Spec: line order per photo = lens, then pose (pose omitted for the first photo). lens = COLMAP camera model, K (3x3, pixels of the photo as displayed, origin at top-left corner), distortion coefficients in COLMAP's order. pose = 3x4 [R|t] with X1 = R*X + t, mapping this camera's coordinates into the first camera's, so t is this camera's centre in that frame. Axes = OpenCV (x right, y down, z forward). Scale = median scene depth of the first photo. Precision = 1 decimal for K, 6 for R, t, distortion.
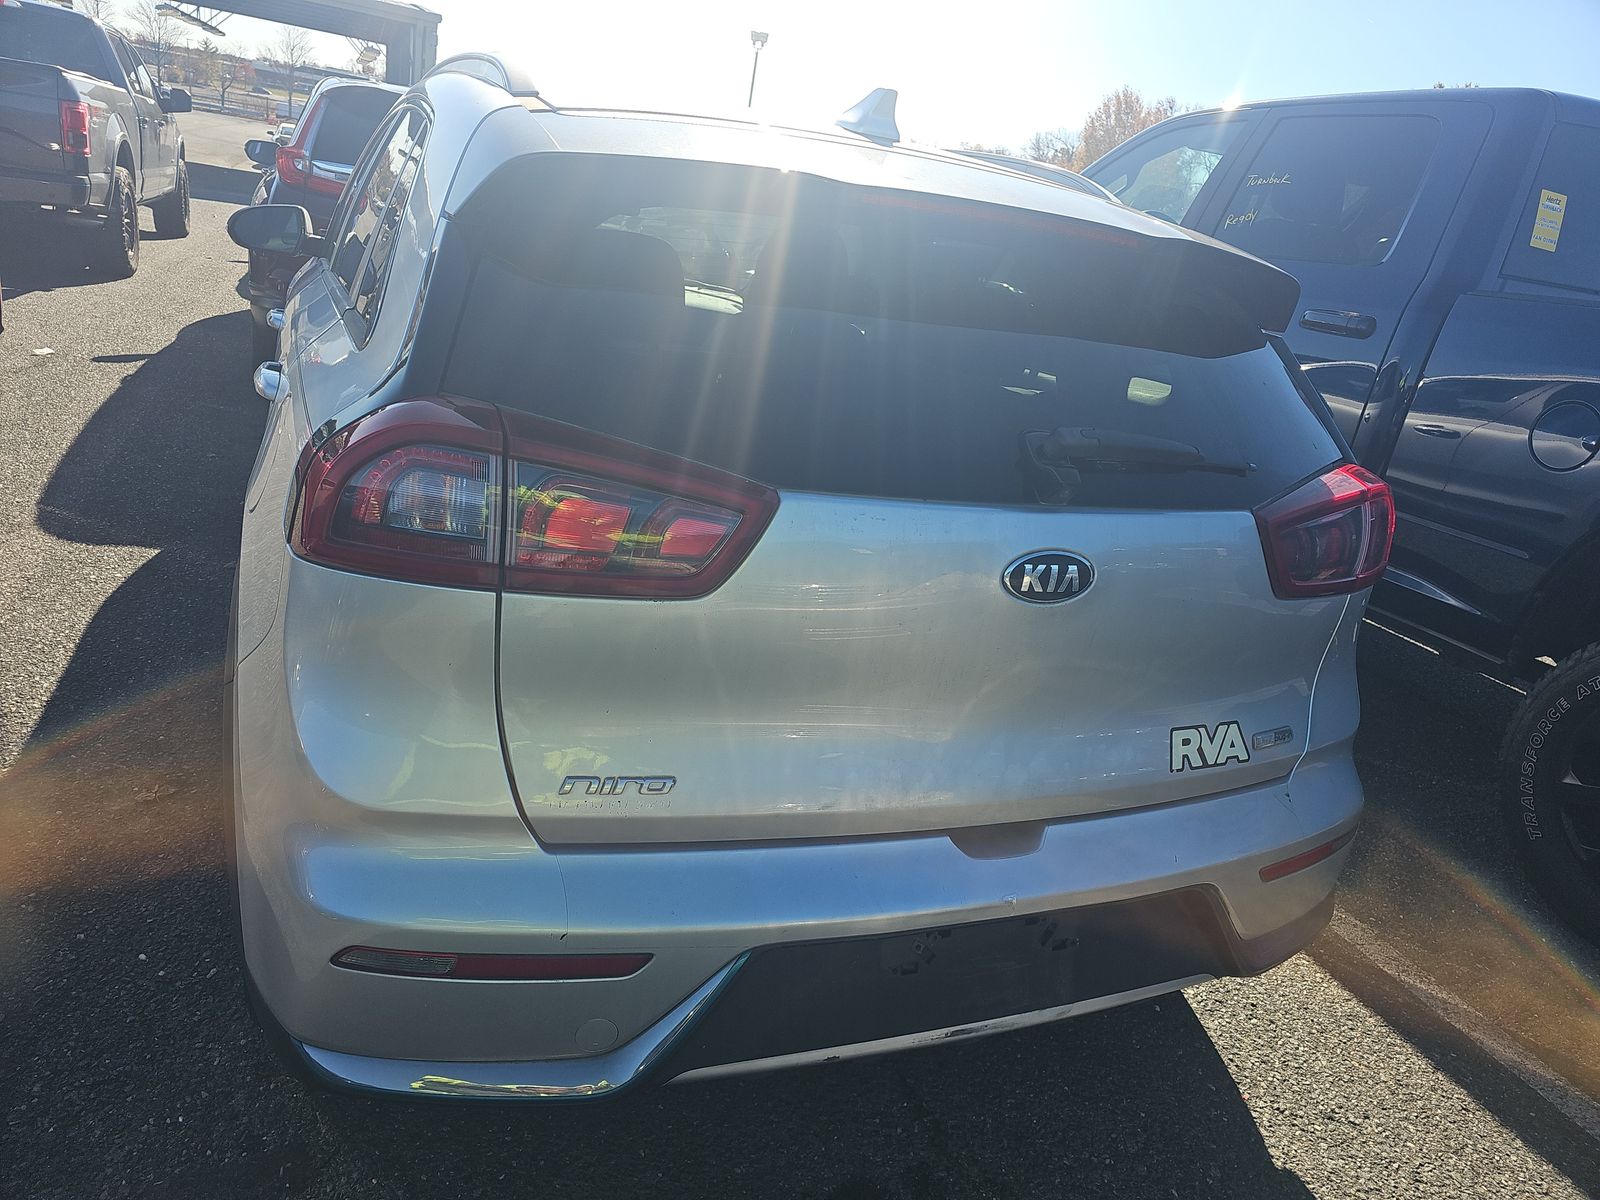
lens RADIAL K [[1083.1, 0, 796.3], [0, 1083.1, 607.5], [0, 0, 1]] dist [0.038783, -0.023669]
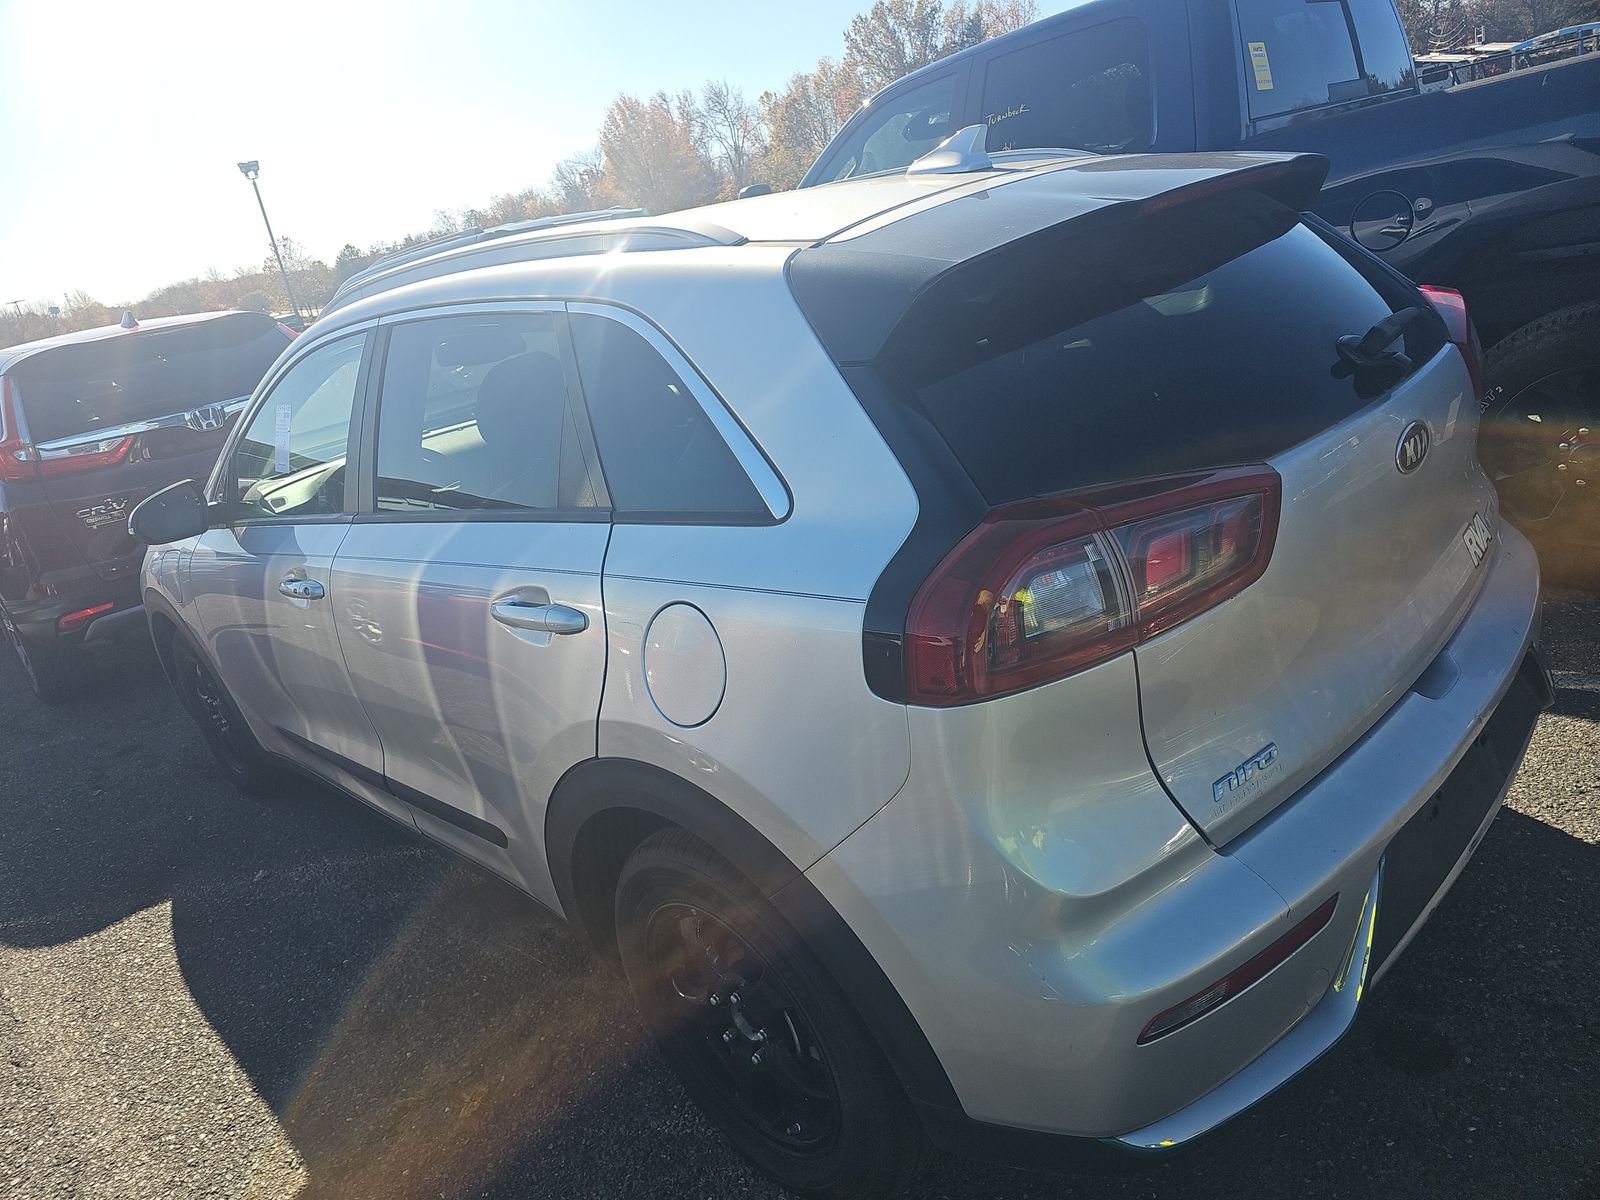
lens RADIAL K [[1083.1, 0, 791.1], [0, 1083.1, 597.0], [0, 0, 1]] dist [0.038783, -0.023669]
pose [[0.867981, -0.431195, 0.246334, -0.278644], [0.438564, 0.898292, 0.027091, -0.082258], [-0.232961, 0.084518, 0.968806, 0.011375]]
